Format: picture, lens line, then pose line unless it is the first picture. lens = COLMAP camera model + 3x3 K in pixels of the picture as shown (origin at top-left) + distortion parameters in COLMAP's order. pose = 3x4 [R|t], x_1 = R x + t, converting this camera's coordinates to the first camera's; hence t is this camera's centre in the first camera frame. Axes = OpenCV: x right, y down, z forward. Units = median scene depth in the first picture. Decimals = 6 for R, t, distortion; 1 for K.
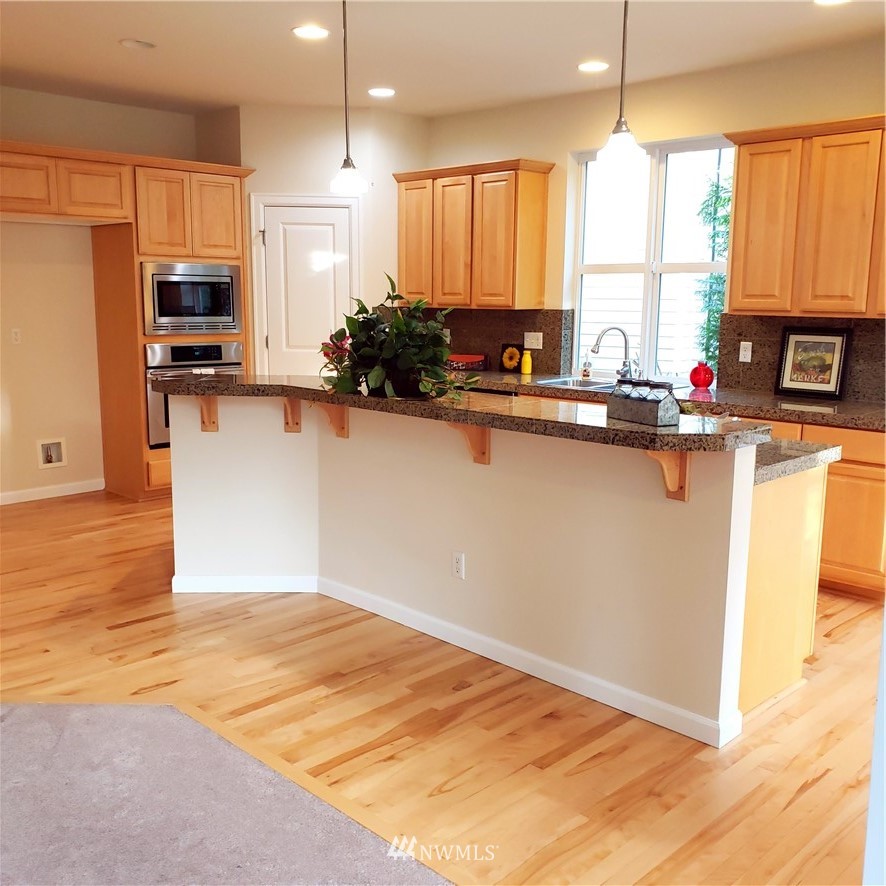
lens RADIAL K [[897.4, 0, 442.6], [0, 897.4, 472.1], [0, 0, 1]] dist [0.145118, -0.367435]
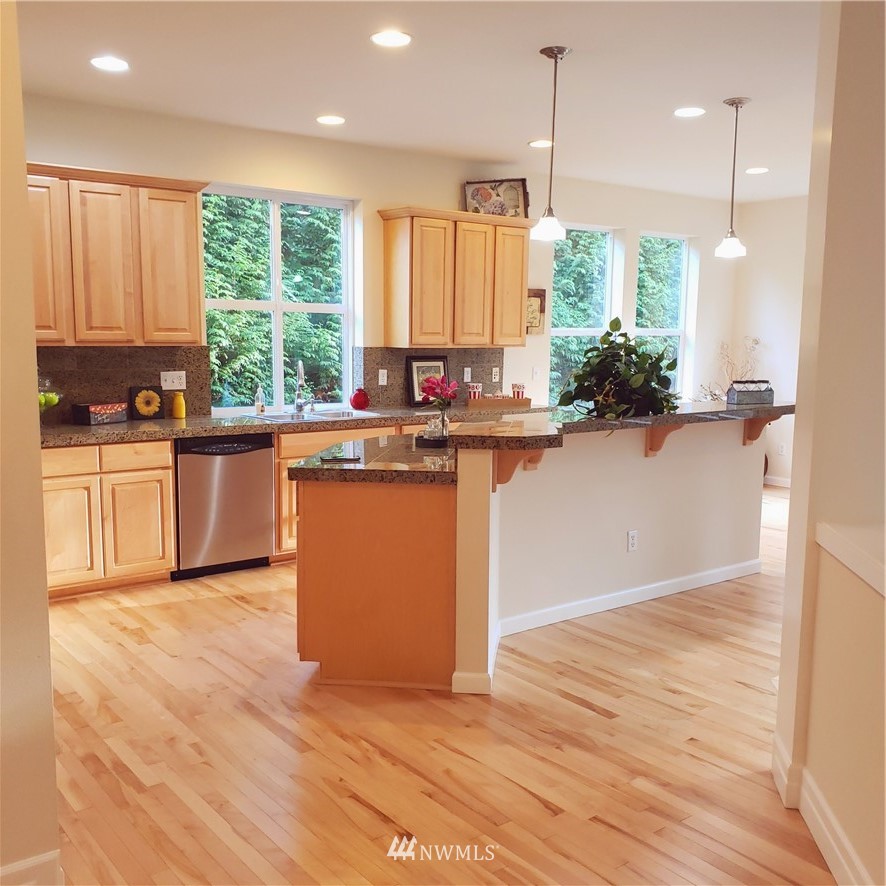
lens RADIAL K [[918.4, 0, 434.6], [0, 918.4, 459.4], [0, 0, 1]] dist [0.146197, -0.422587]
pose [[0.121565, -0.132533, 0.983696, -0.769451], [0.190432, 0.975750, 0.107929, -0.120099], [-0.974145, 0.174207, 0.143855, 0.634709]]
